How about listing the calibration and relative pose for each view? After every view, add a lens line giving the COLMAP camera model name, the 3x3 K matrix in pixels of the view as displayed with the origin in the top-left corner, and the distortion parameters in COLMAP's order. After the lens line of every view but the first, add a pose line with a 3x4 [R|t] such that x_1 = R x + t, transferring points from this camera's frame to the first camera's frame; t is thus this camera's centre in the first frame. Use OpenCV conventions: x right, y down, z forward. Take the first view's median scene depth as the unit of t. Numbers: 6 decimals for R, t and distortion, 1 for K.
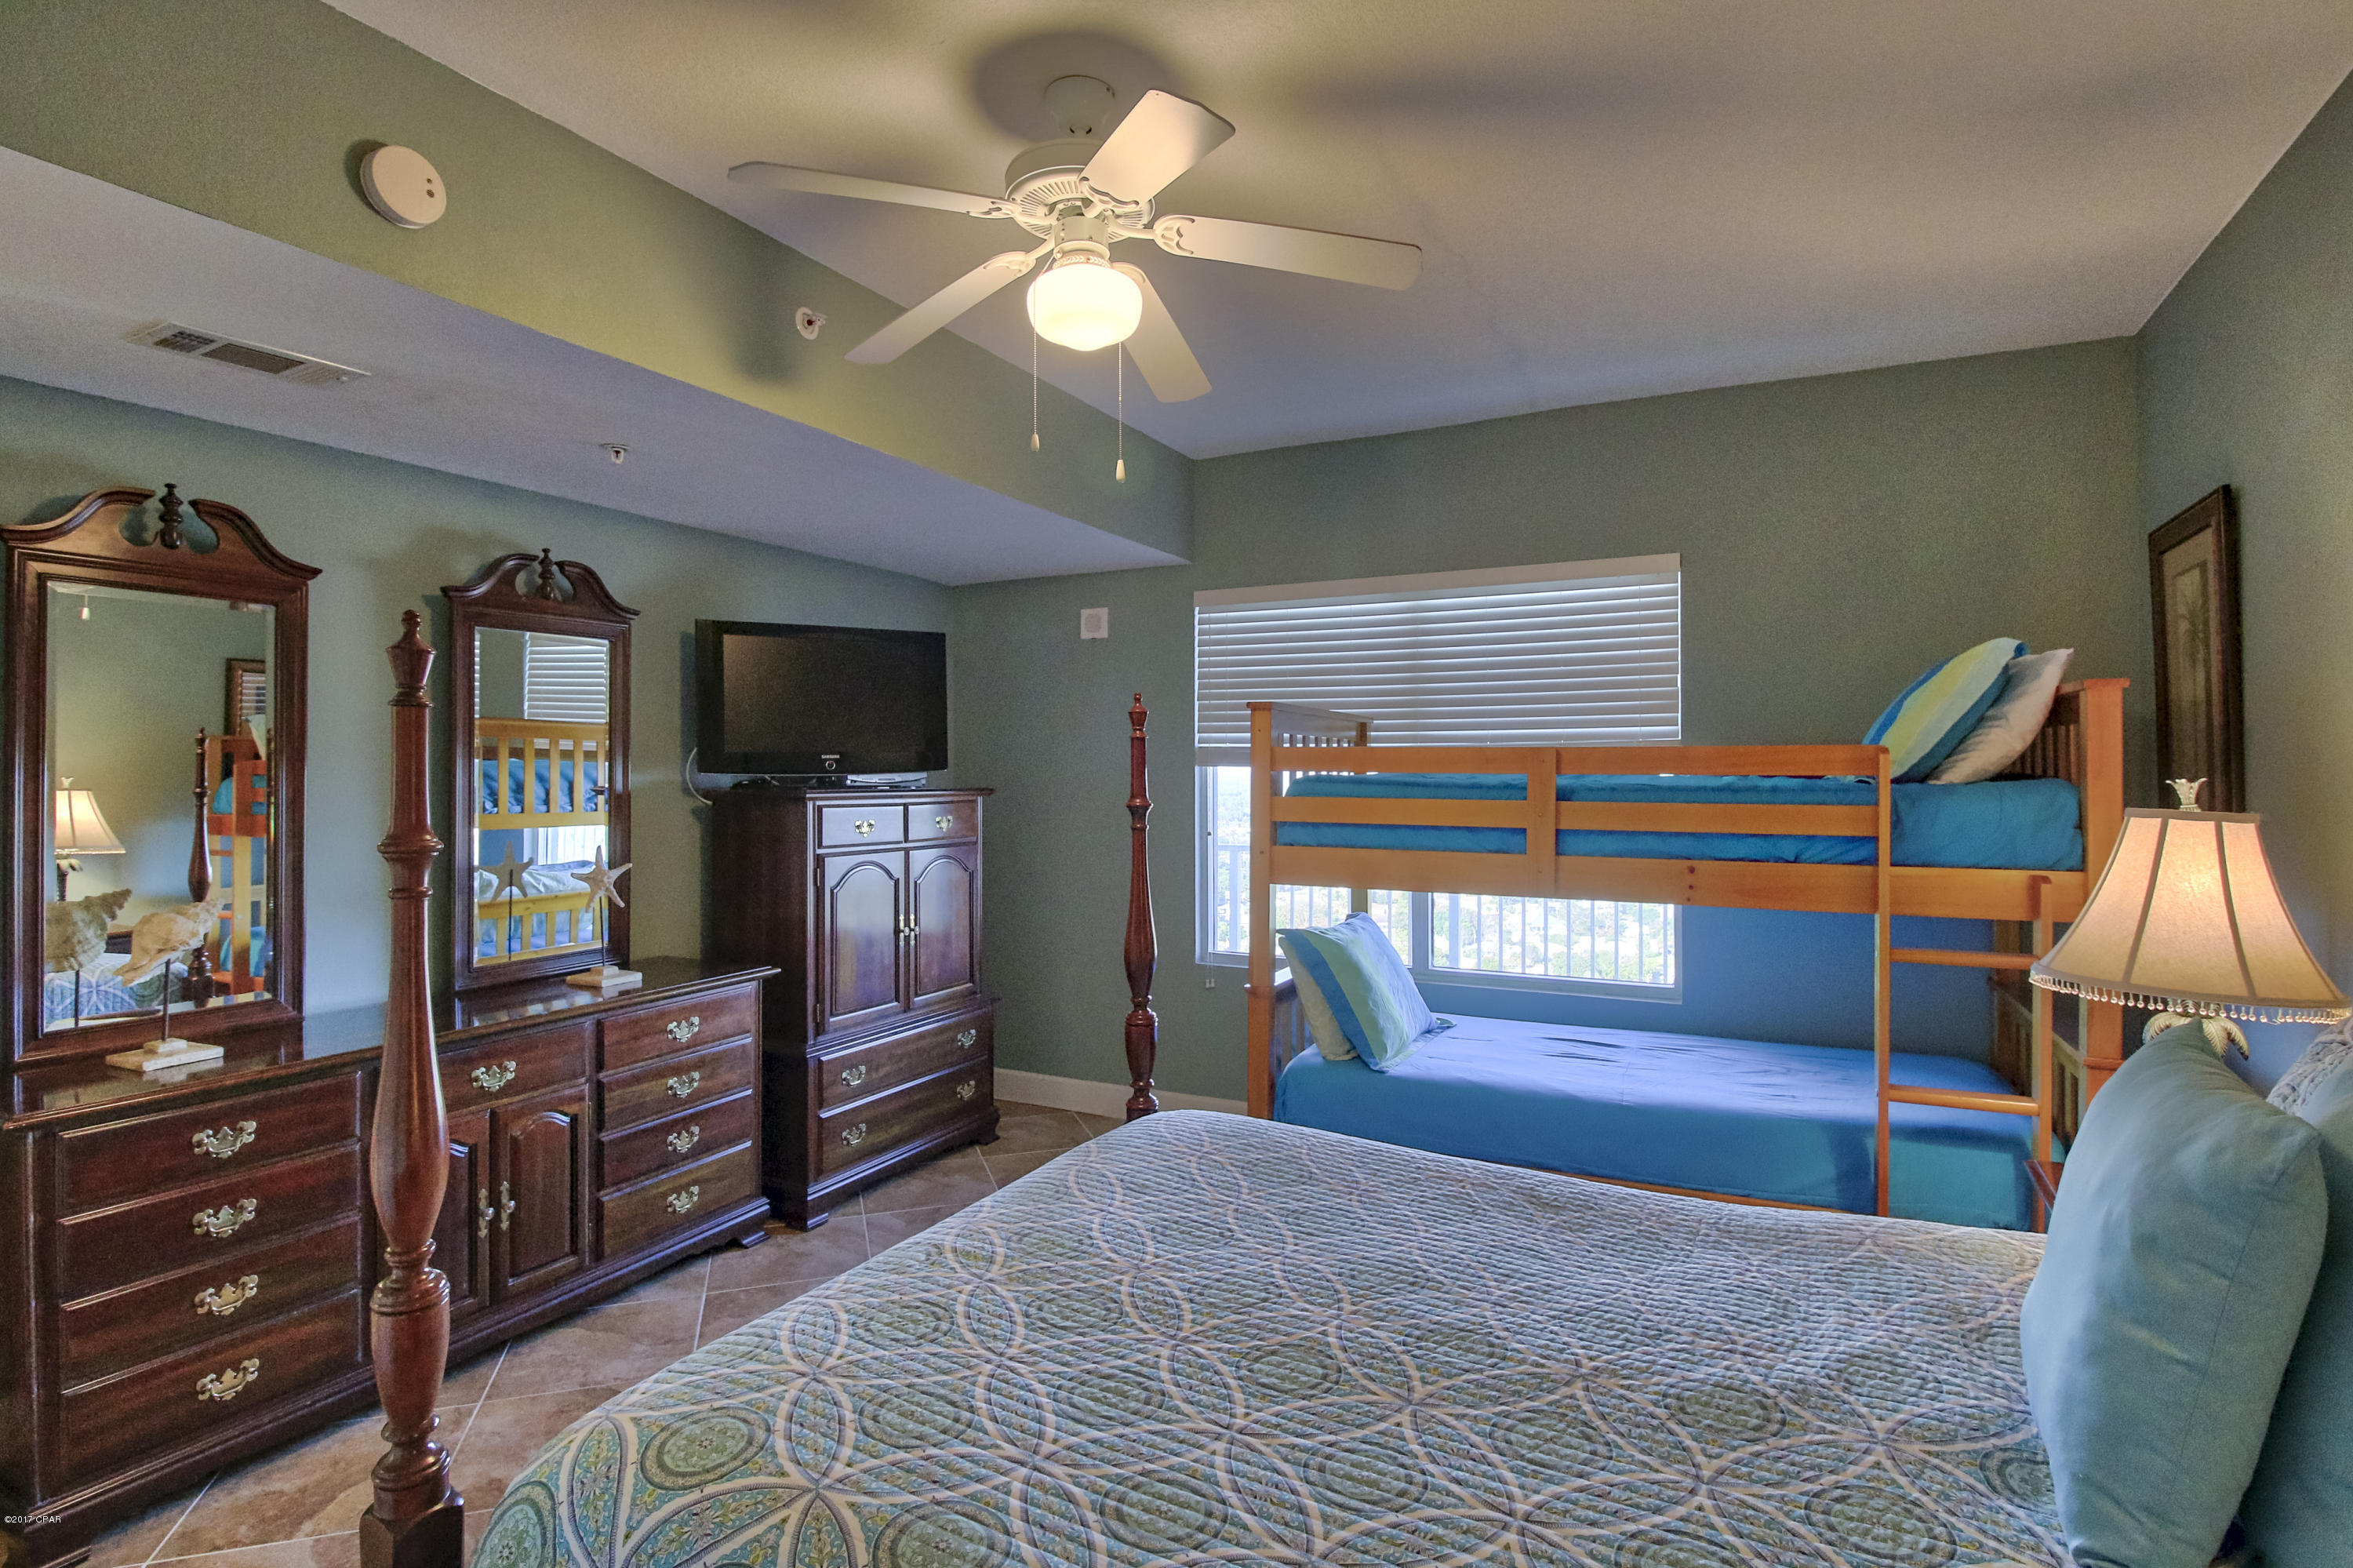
lens RADIAL K [[1164.3, 0, 1180.3], [0, 1164.3, 764.9], [0, 0, 1]] dist [0.011320, -0.016366]
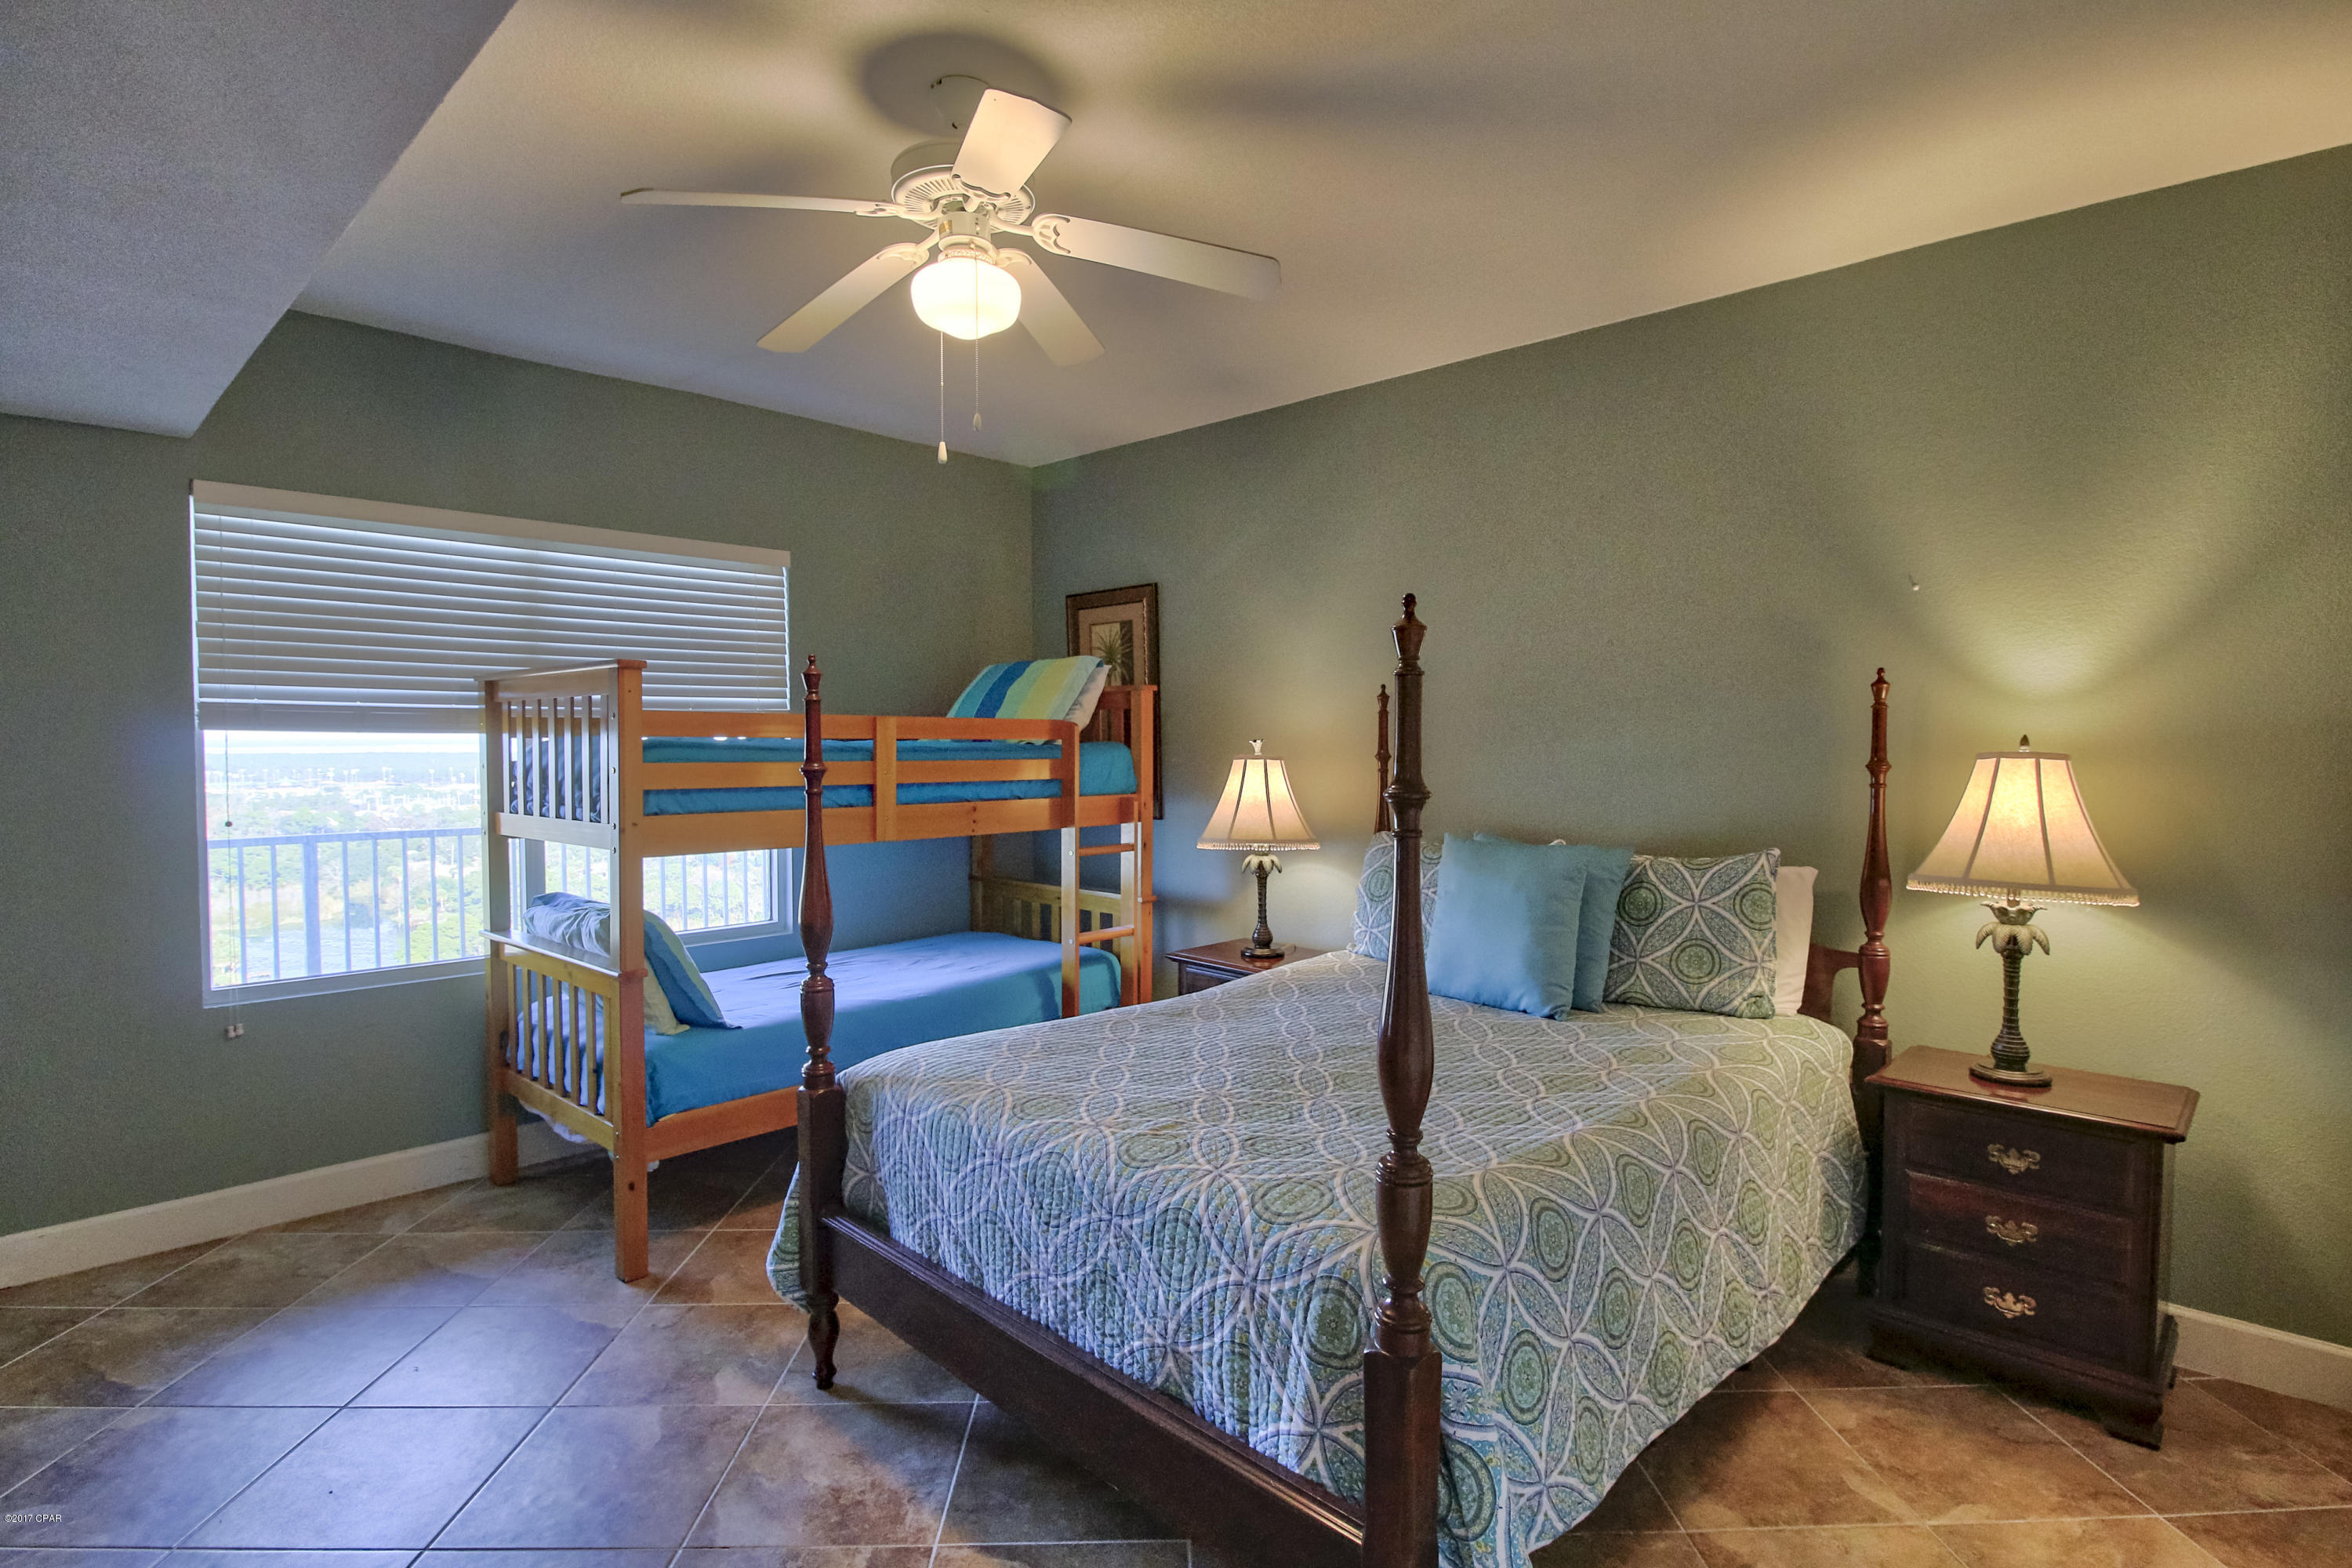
lens RADIAL K [[1163.8, 0, 1179.8], [0, 1163.8, 764.9], [0, 0, 1]] dist [0.011320, -0.016366]
pose [[0.287564, -0.021369, 0.957523, -0.890615], [-0.004387, 0.999711, 0.023628, 0.006162], [-0.957751, -0.010995, 0.287387, 0.422552]]
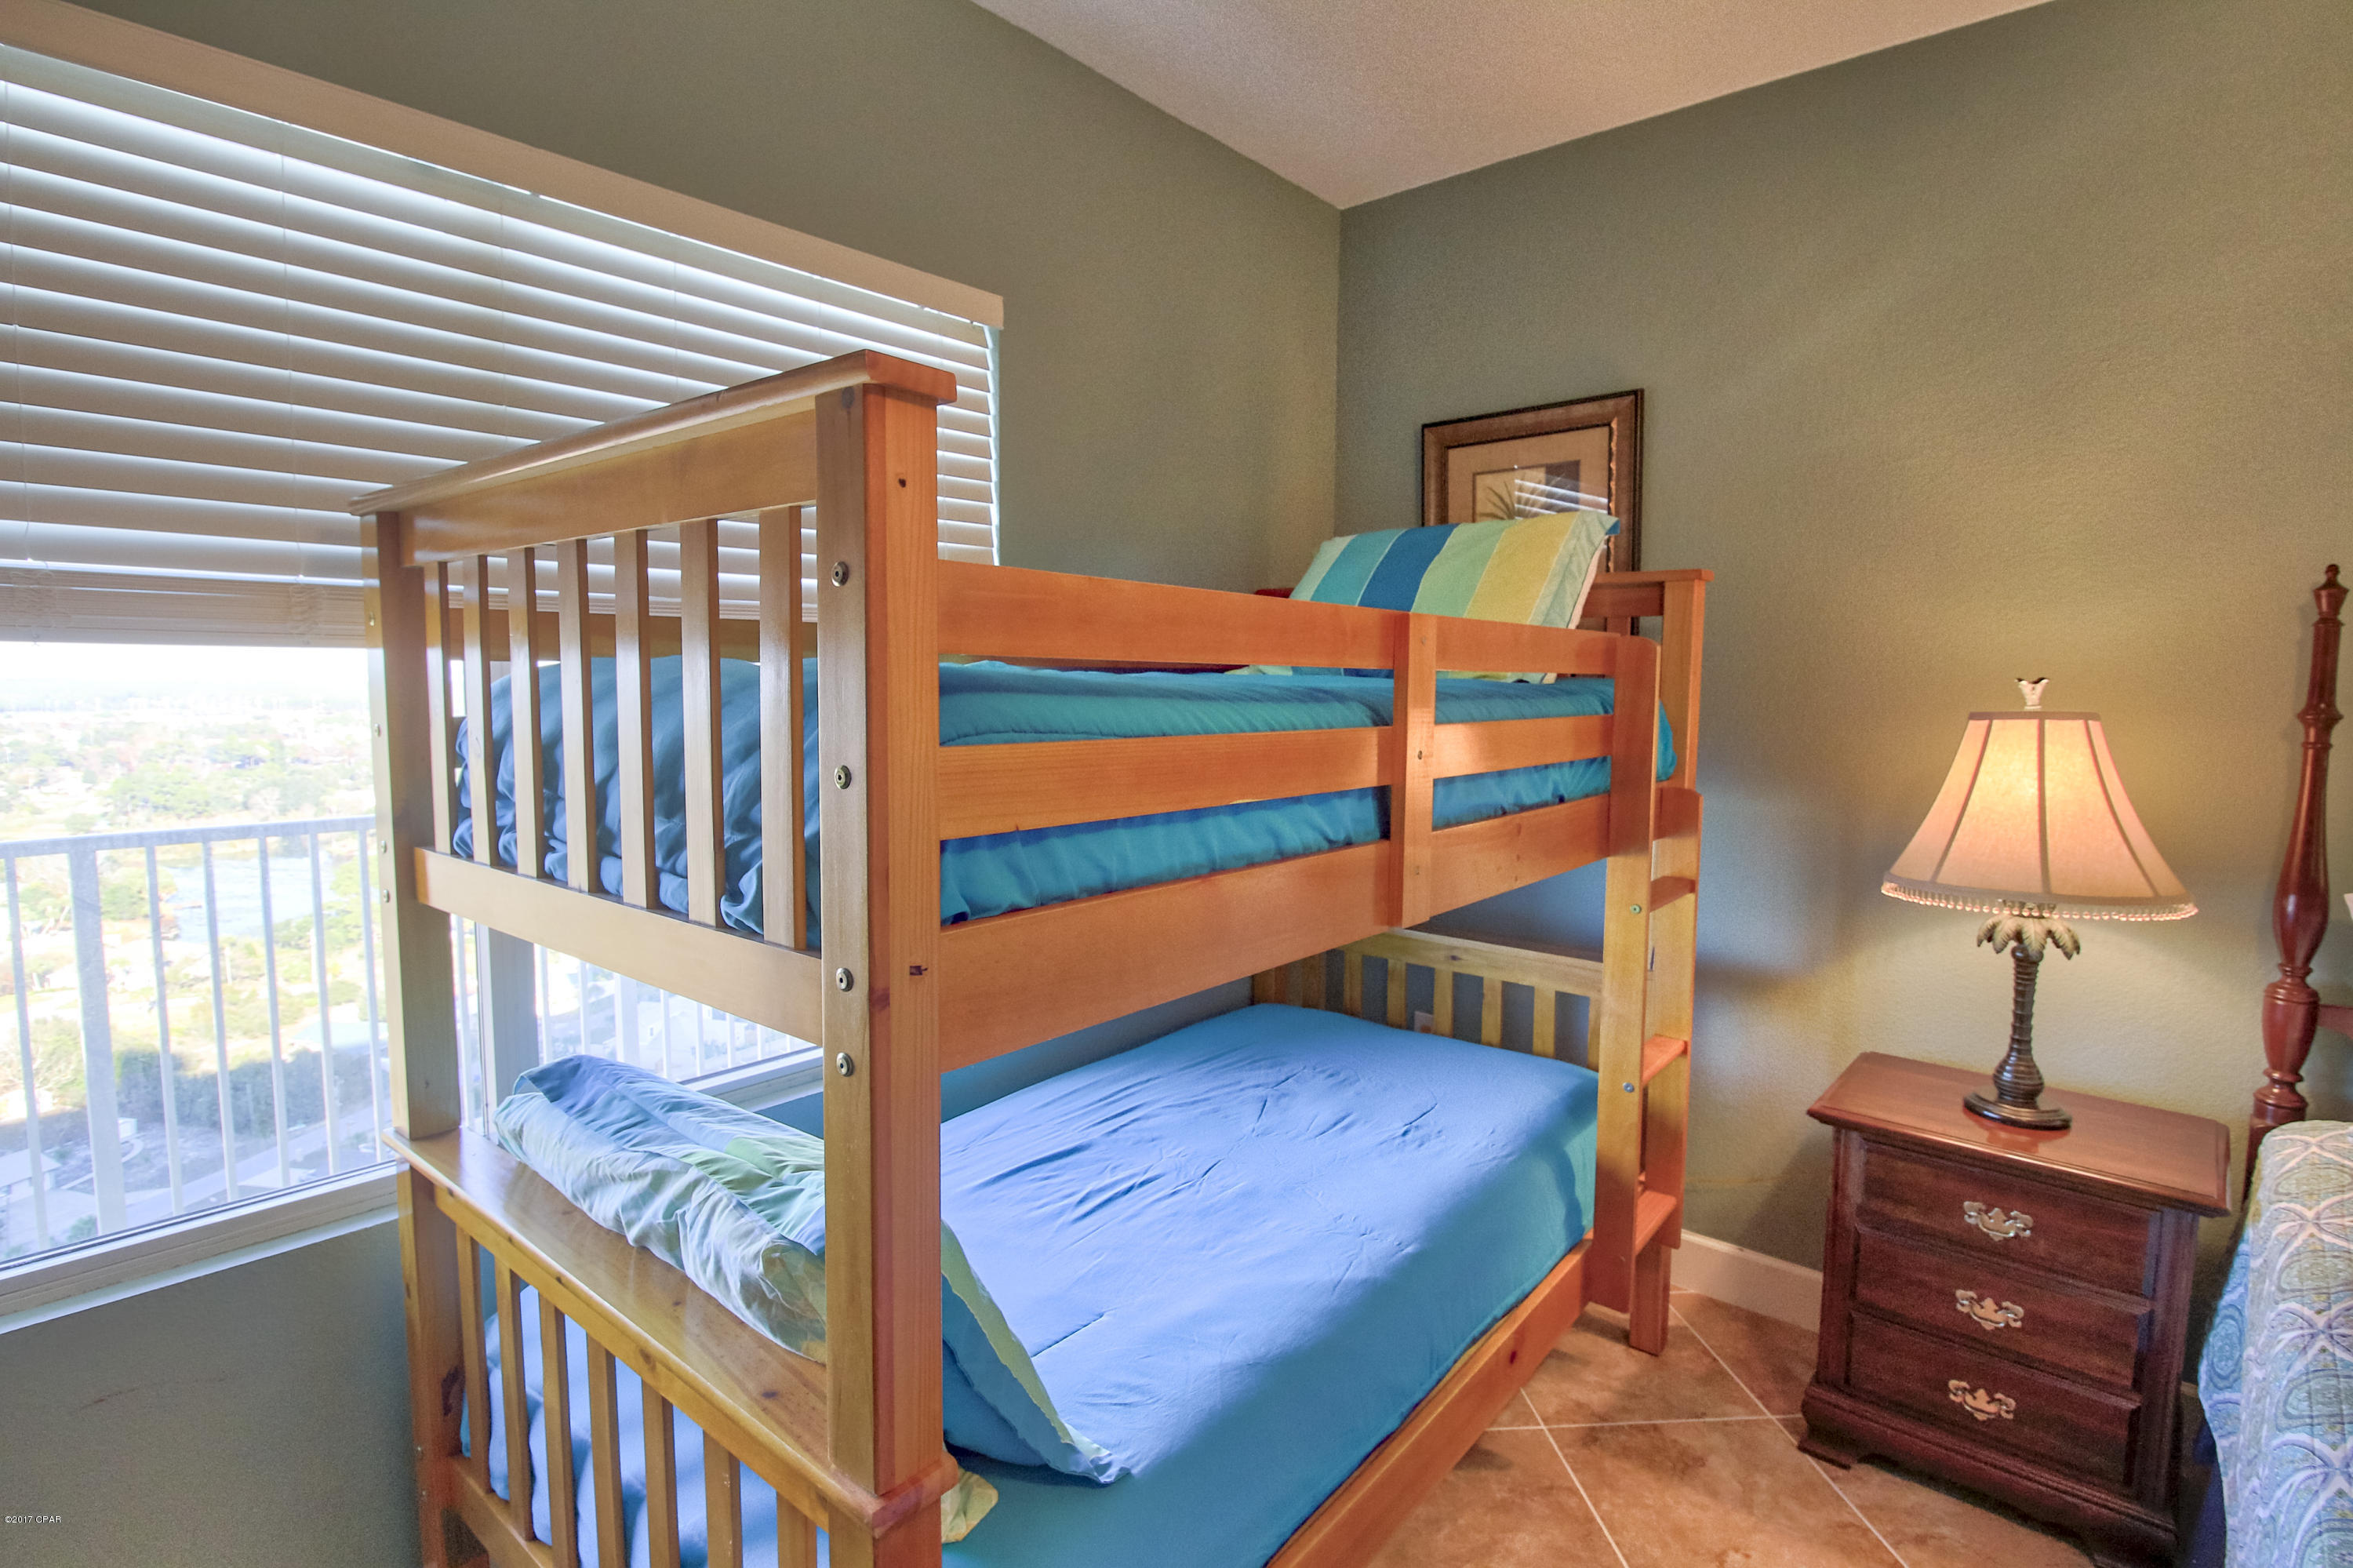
lens RADIAL K [[1164.3, 0, 1180.3], [0, 1164.3, 764.9], [0, 0, 1]] dist [0.011320, -0.016366]
pose [[0.246868, -0.073805, 0.966234, -0.209132], [-0.014202, 0.996713, 0.079762, 0.011633], [-0.968945, -0.033413, 0.245009, 1.146216]]
